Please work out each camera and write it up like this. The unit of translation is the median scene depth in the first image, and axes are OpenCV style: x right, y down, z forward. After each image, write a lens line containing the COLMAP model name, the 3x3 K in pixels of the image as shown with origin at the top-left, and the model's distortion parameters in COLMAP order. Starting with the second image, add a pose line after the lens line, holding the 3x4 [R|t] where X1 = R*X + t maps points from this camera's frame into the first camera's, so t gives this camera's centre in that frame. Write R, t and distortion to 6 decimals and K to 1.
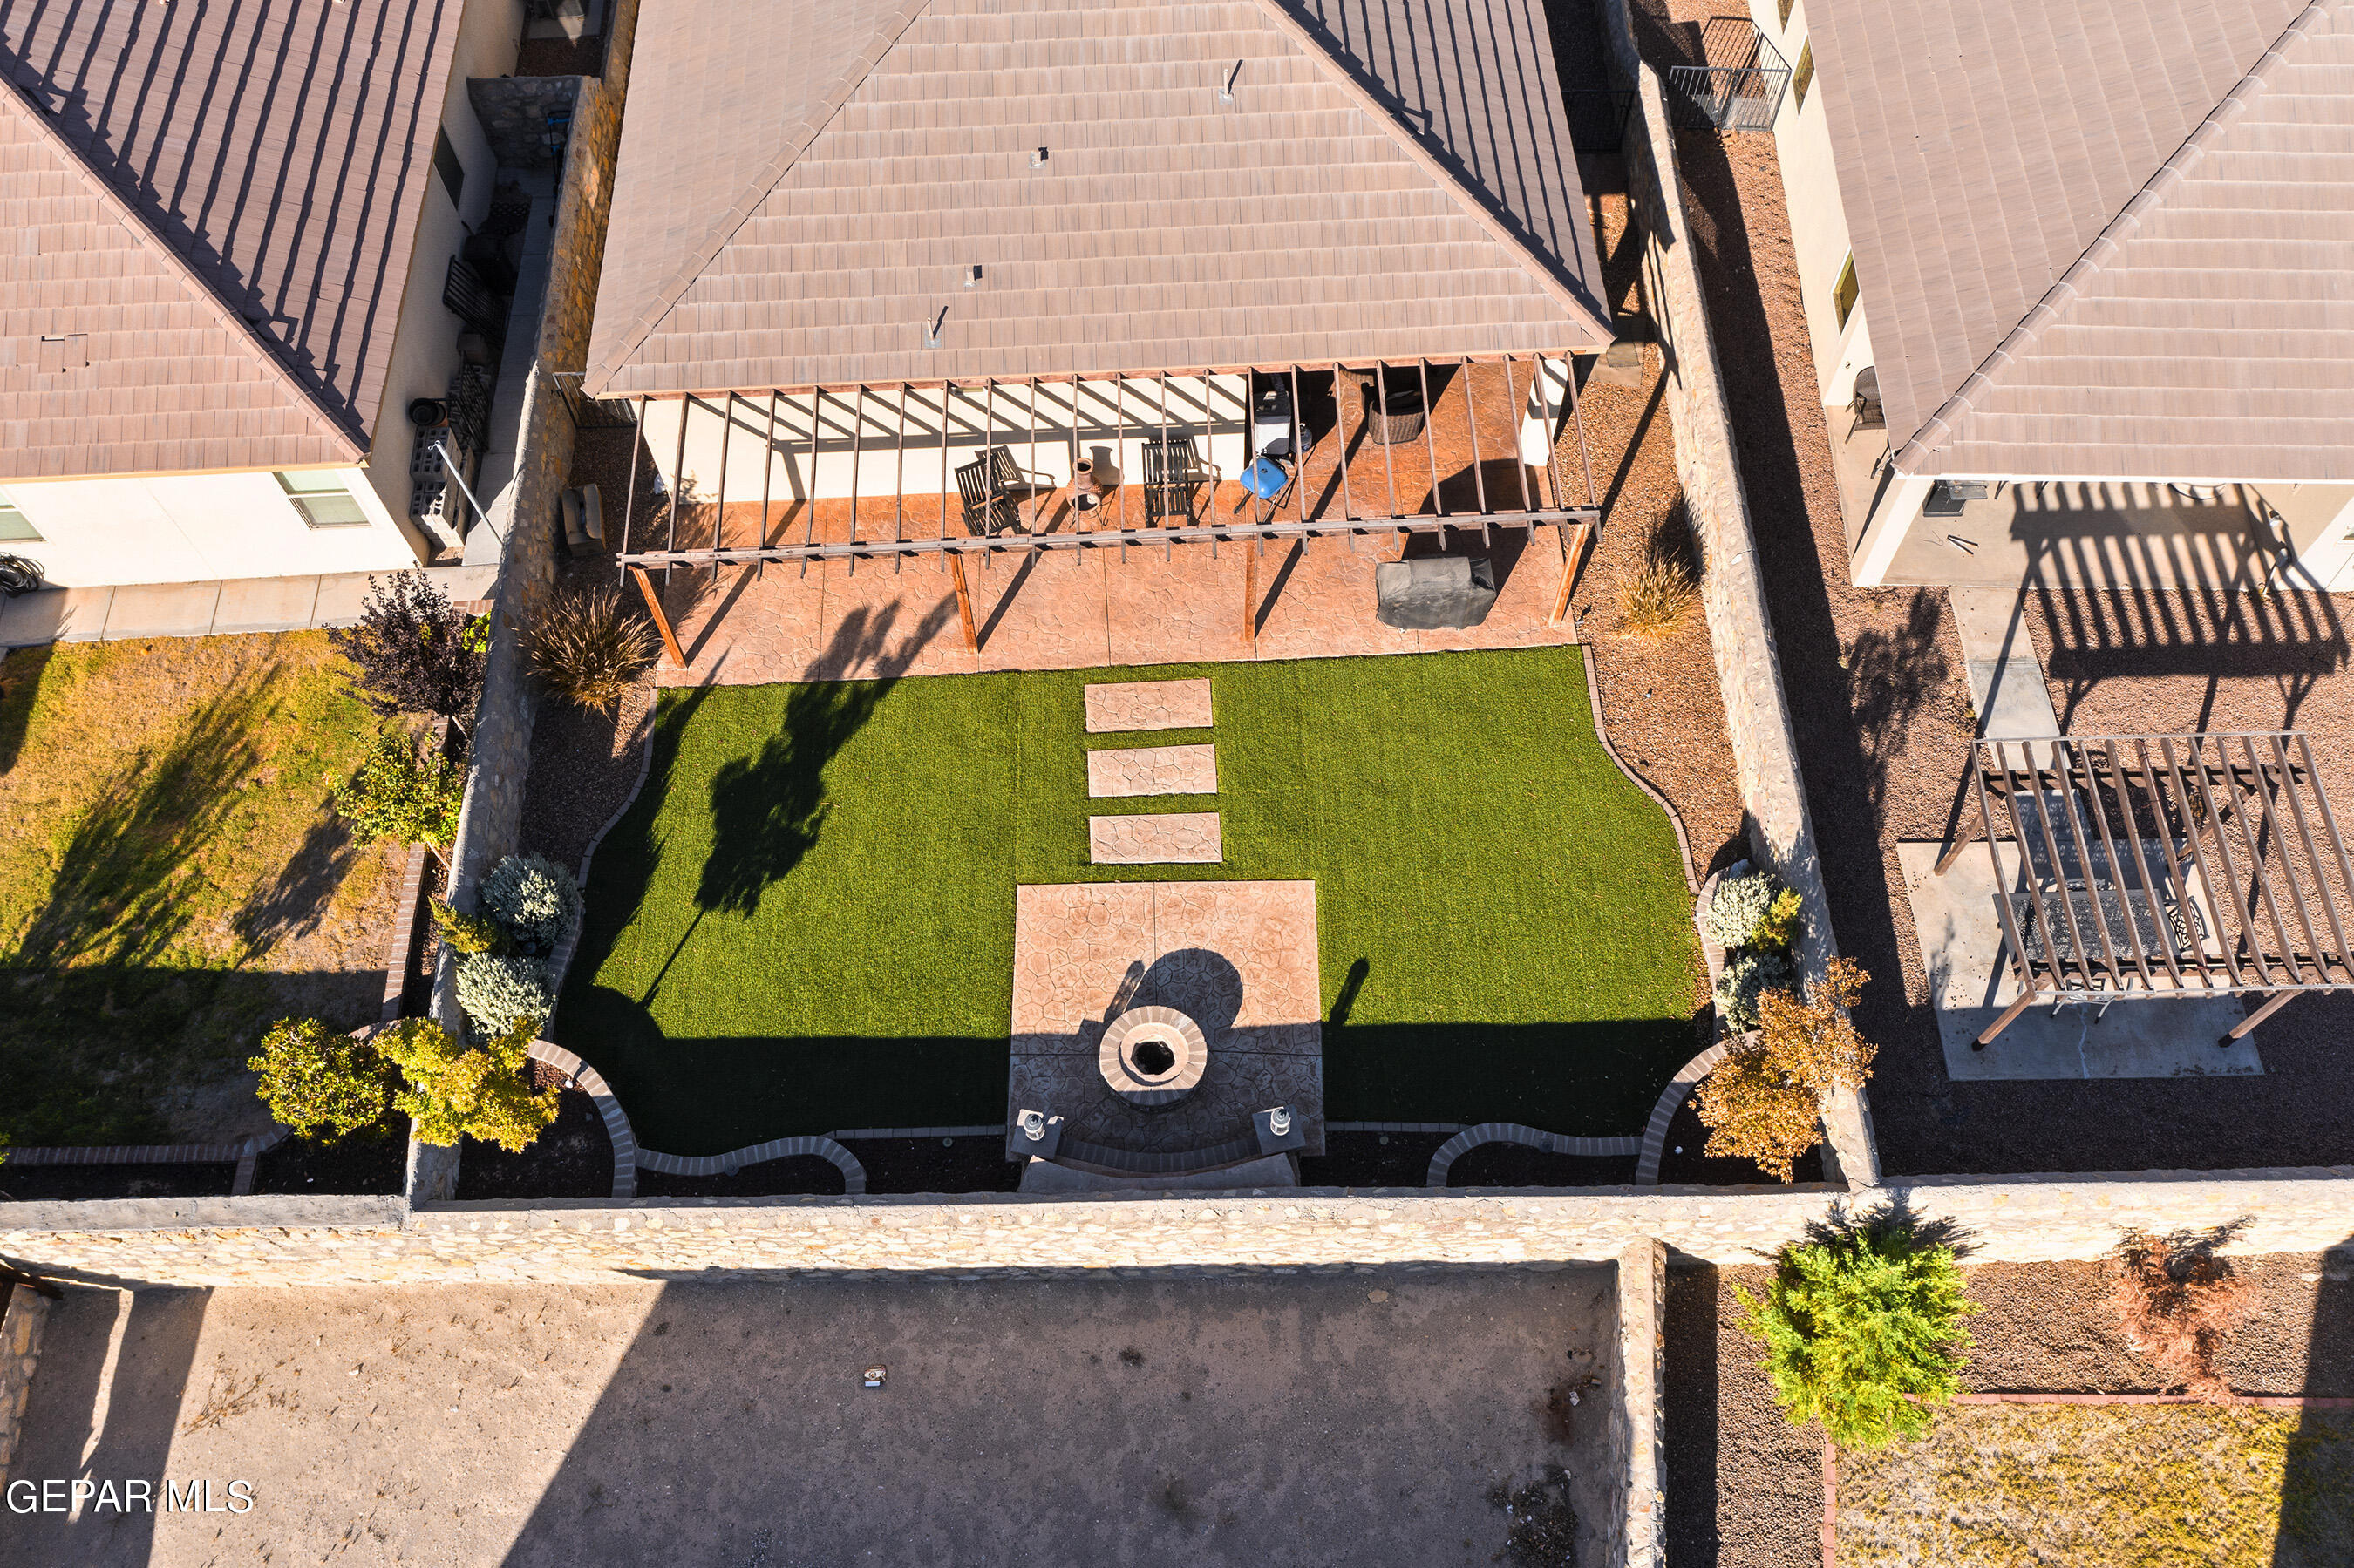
lens RADIAL K [[1851.3, 0, 1179.8], [0, 1851.3, 785.0], [0, 0, 1]] dist [-0.014942, 0.011891]
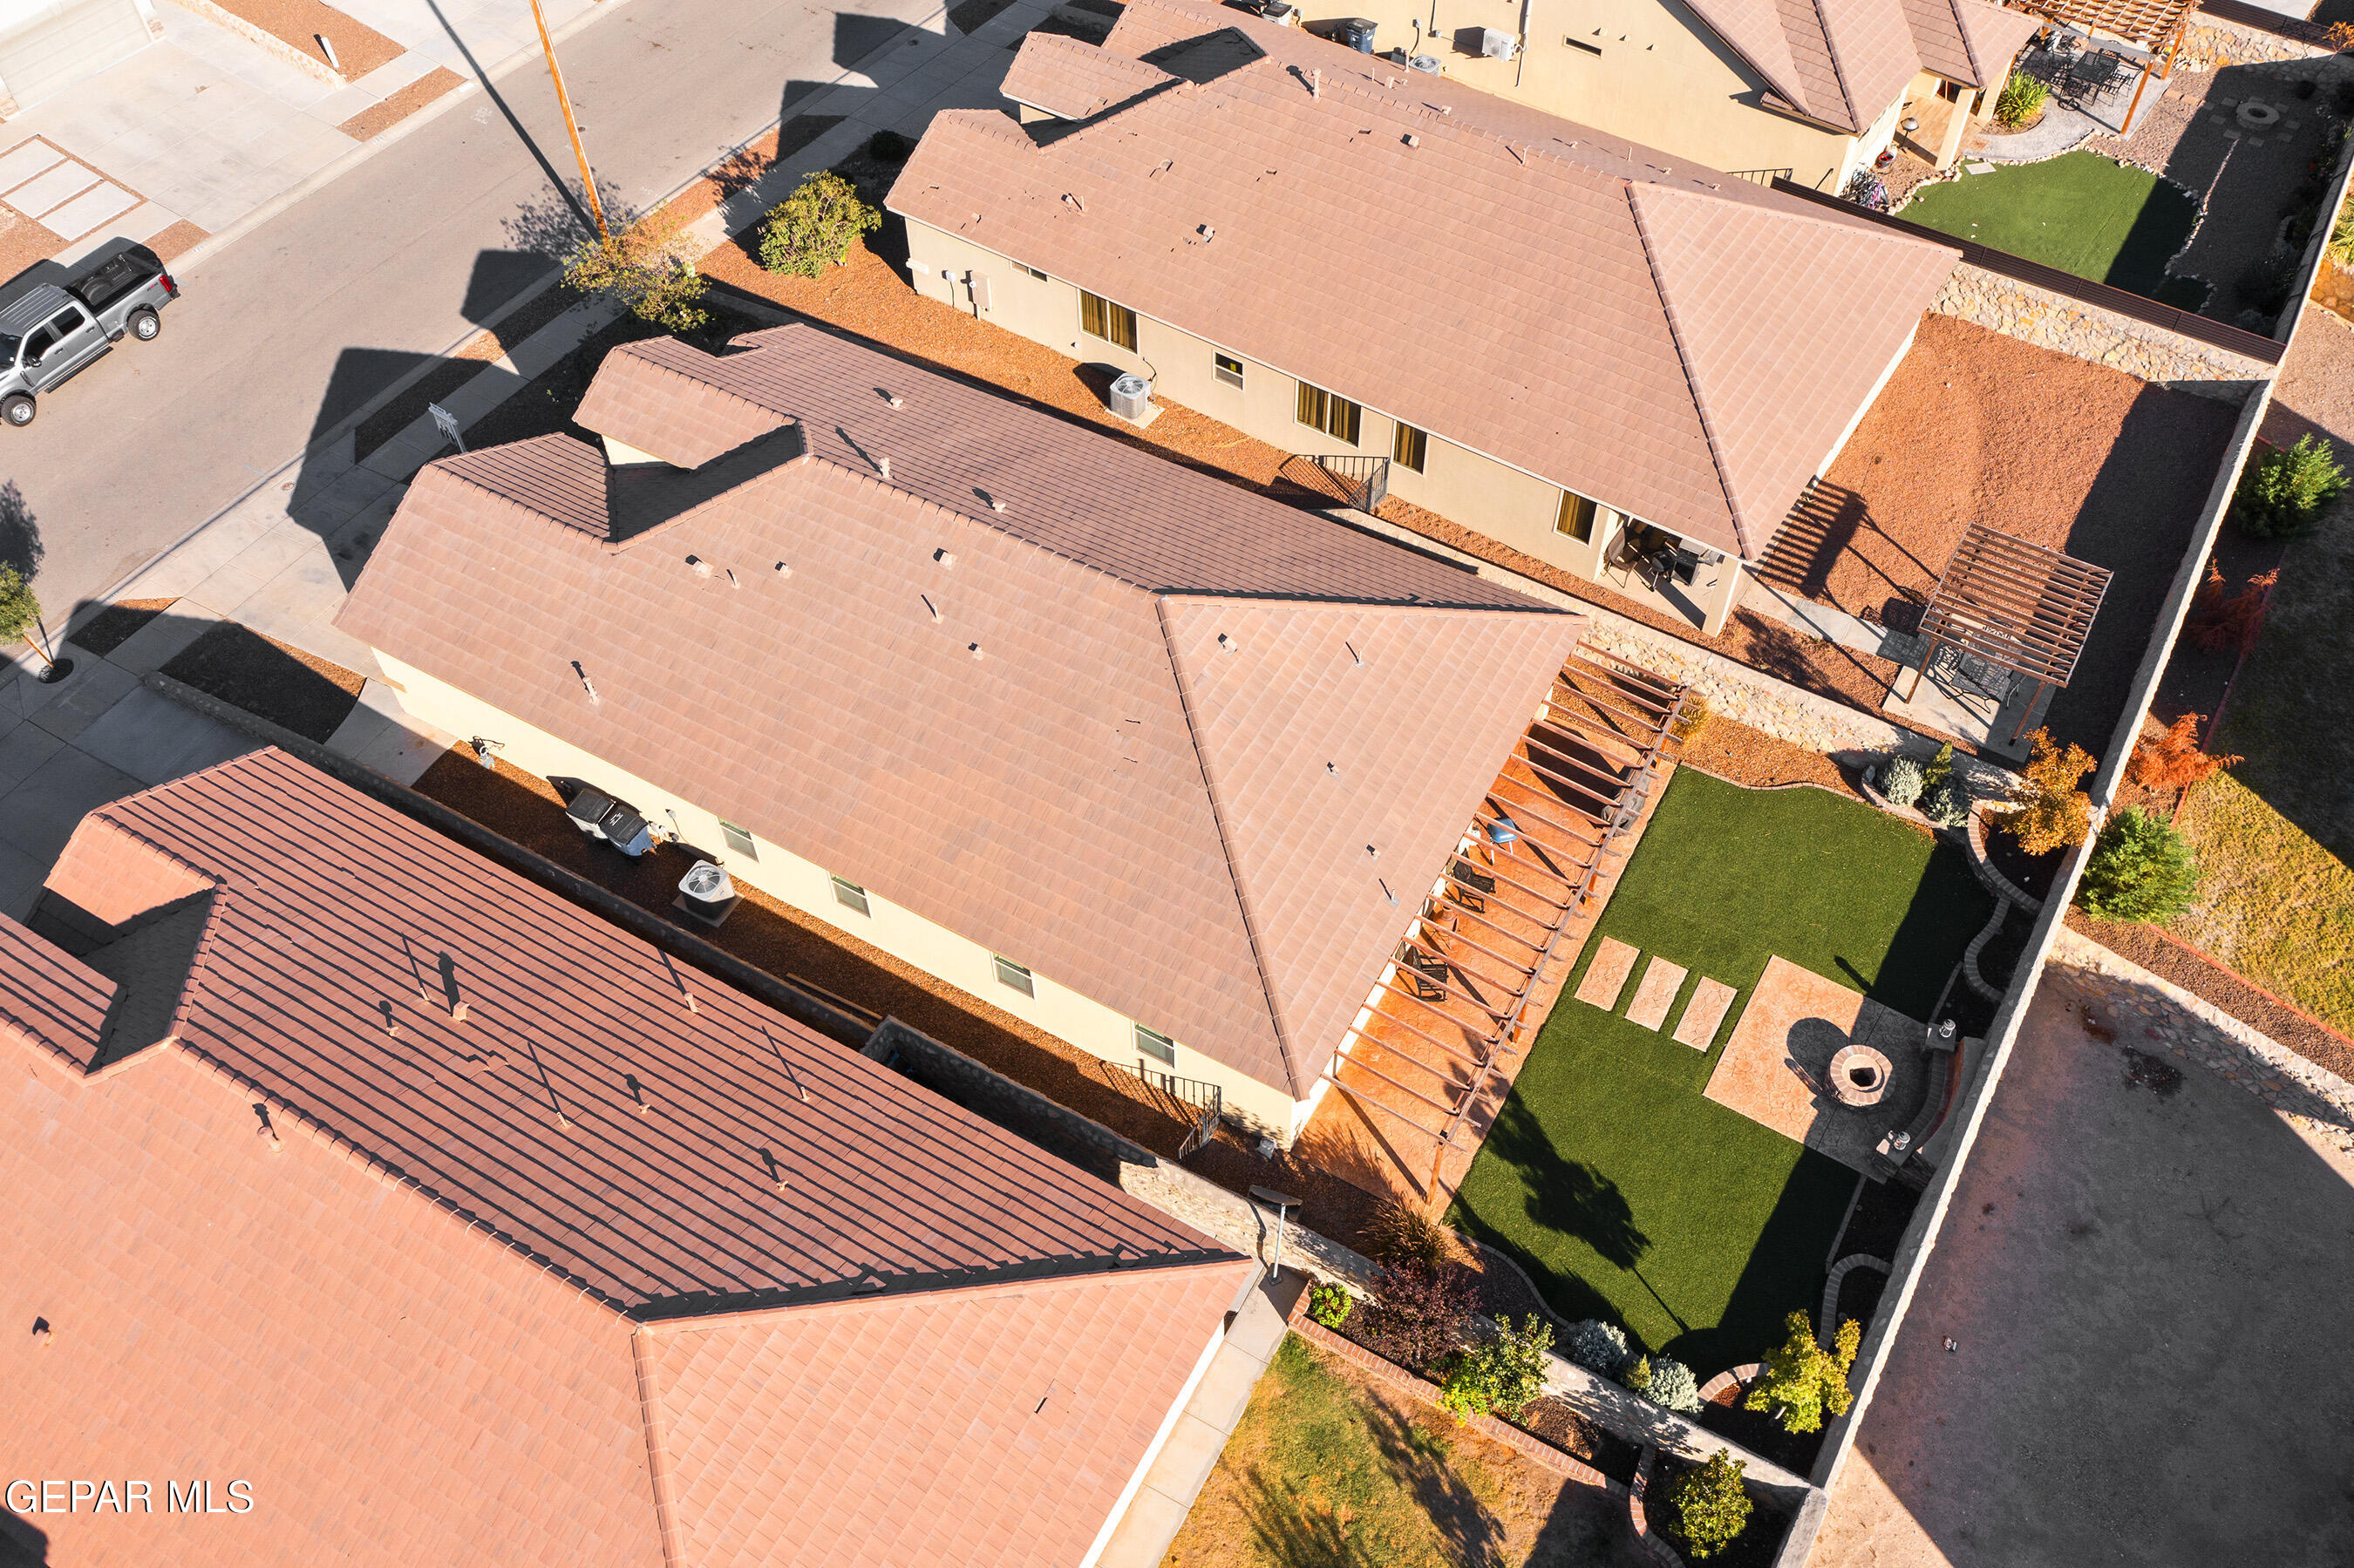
lens RADIAL K [[1851.3, 0, 1181.6], [0, 1851.3, 781.4], [0, 0, 1]] dist [-0.014942, 0.011891]
pose [[0.537127, -0.652457, 0.534597, -0.936302], [0.741270, 0.667552, 0.069946, -0.526594], [-0.402508, 0.358711, 0.842208, -0.191701]]
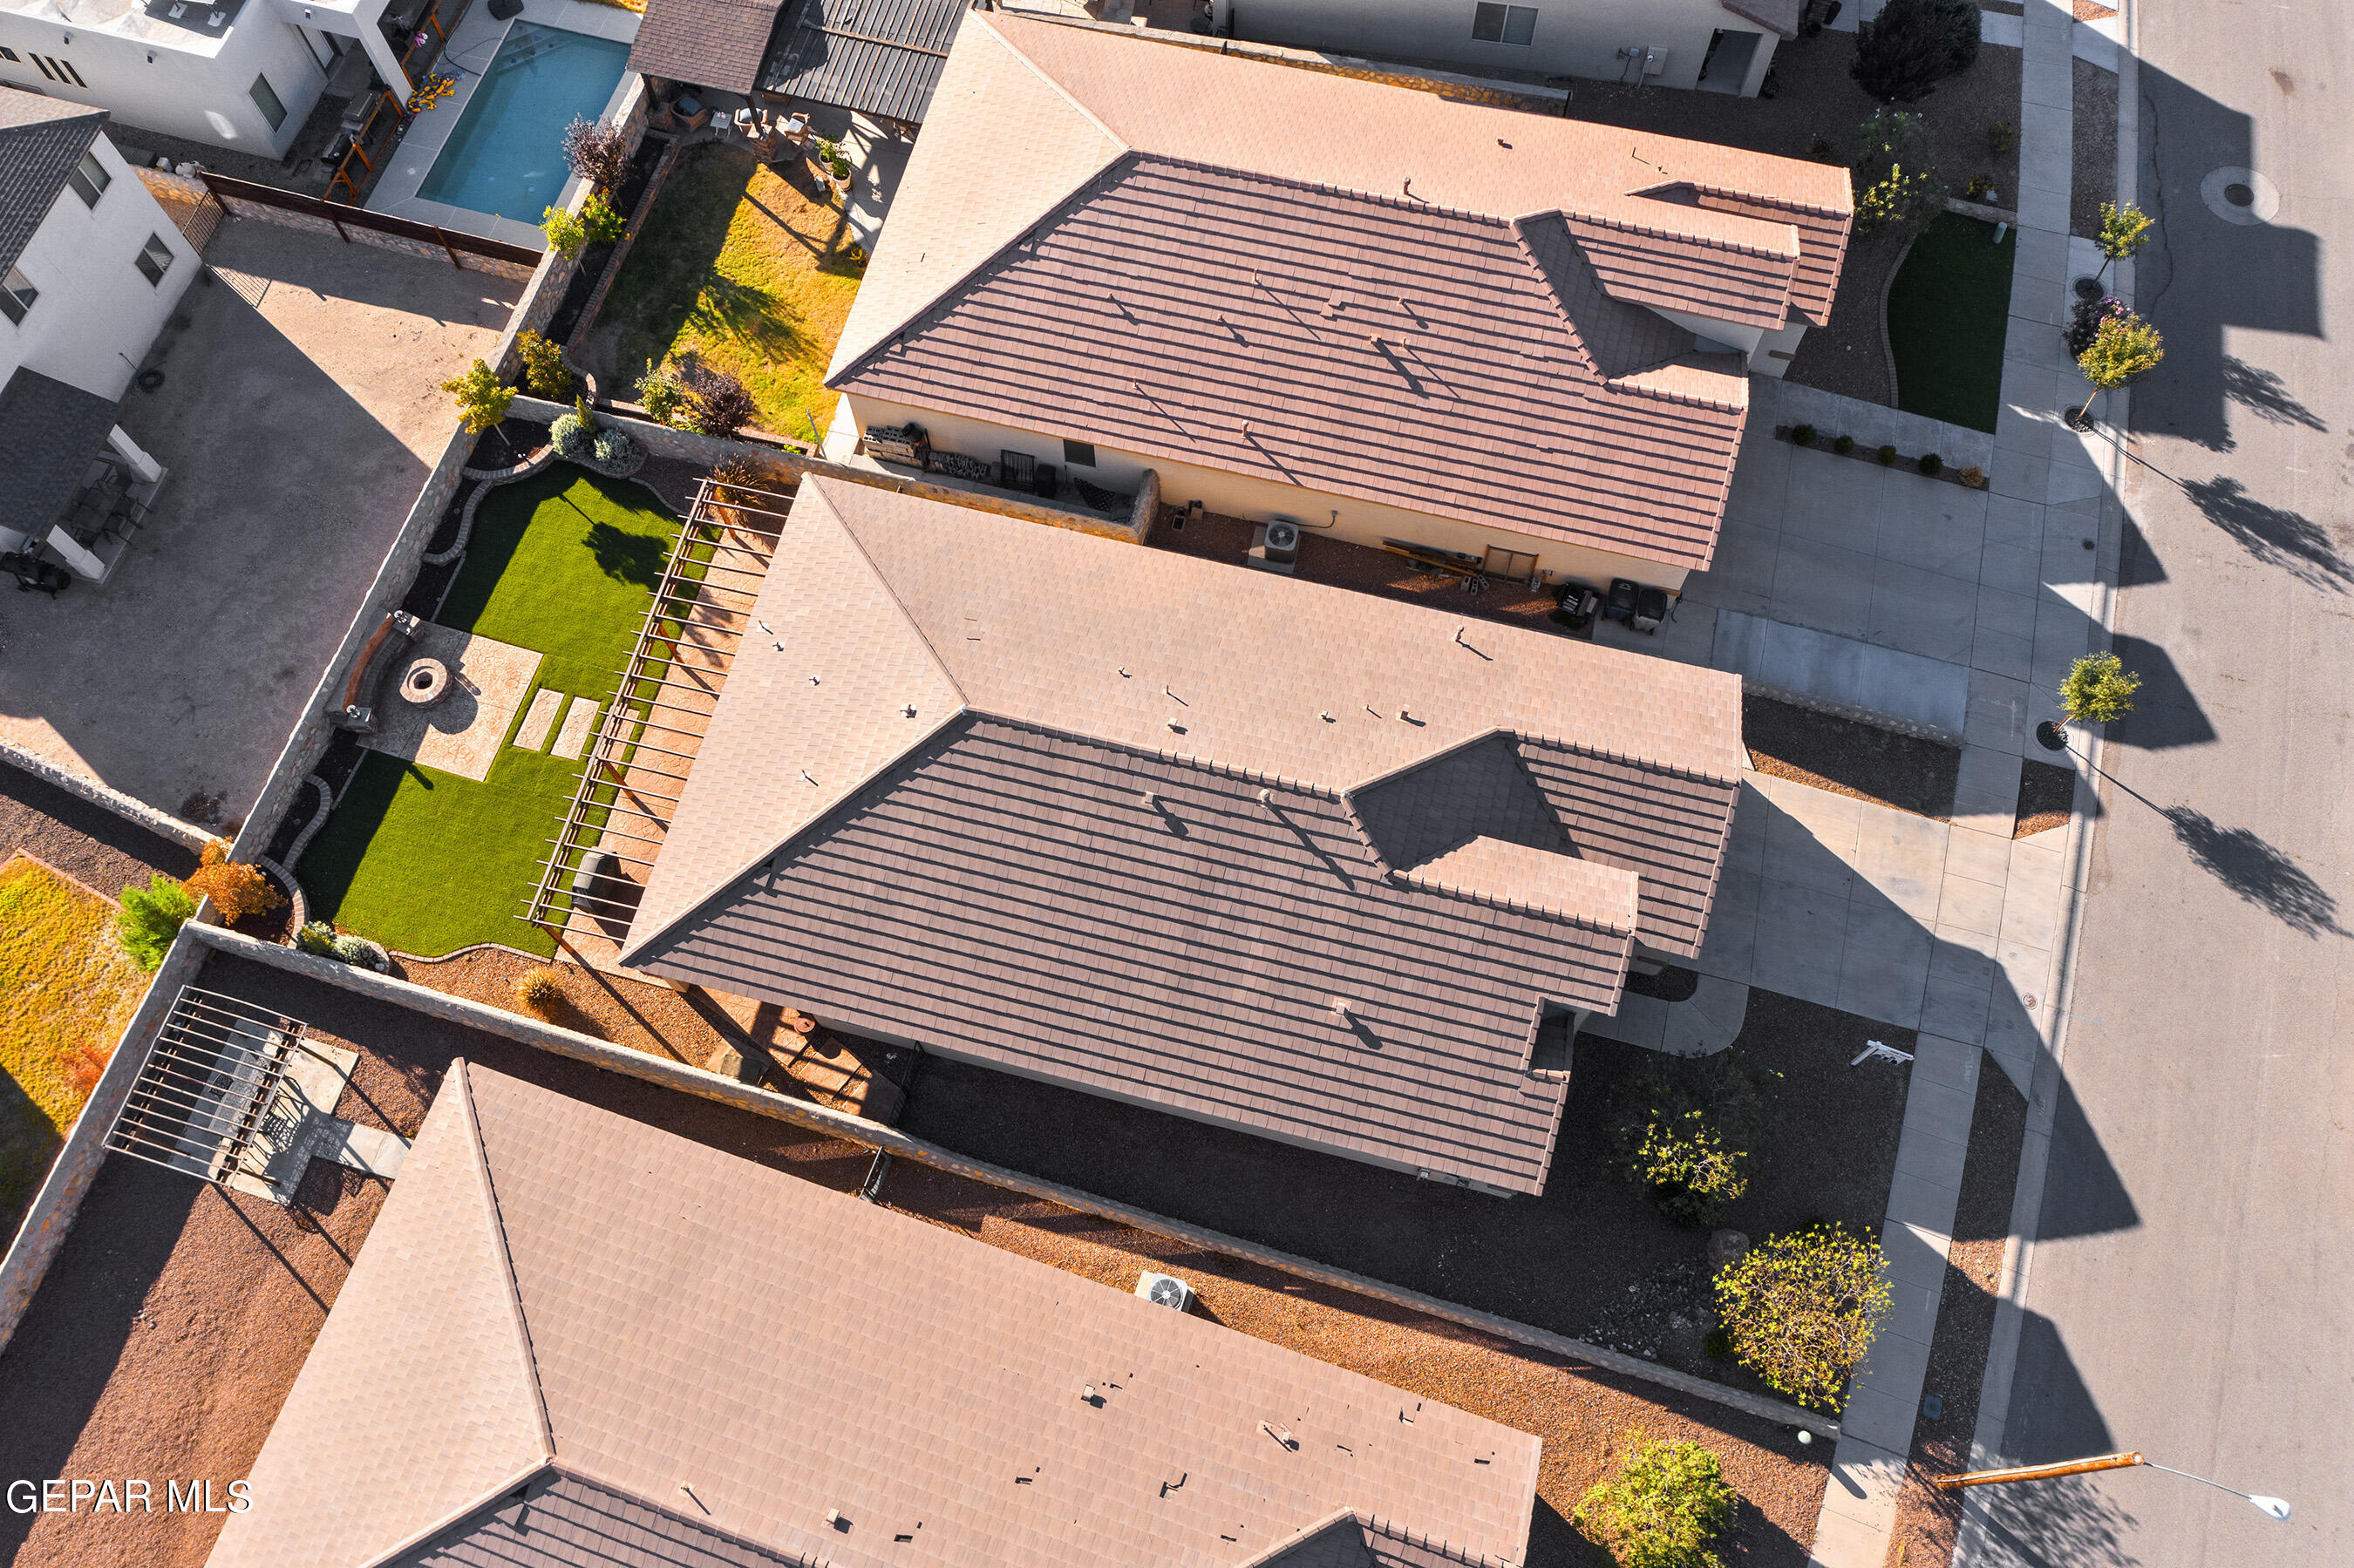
lens RADIAL K [[1851.3, 0, 1175.6], [0, 1851.3, 782.7], [0, 0, 1]] dist [-0.014942, 0.011891]
pose [[-0.293056, 0.887860, -0.354714, 0.548564], [-0.828543, -0.050696, 0.557626, -1.639757], [0.477112, 0.457312, 0.750487, -0.137218]]
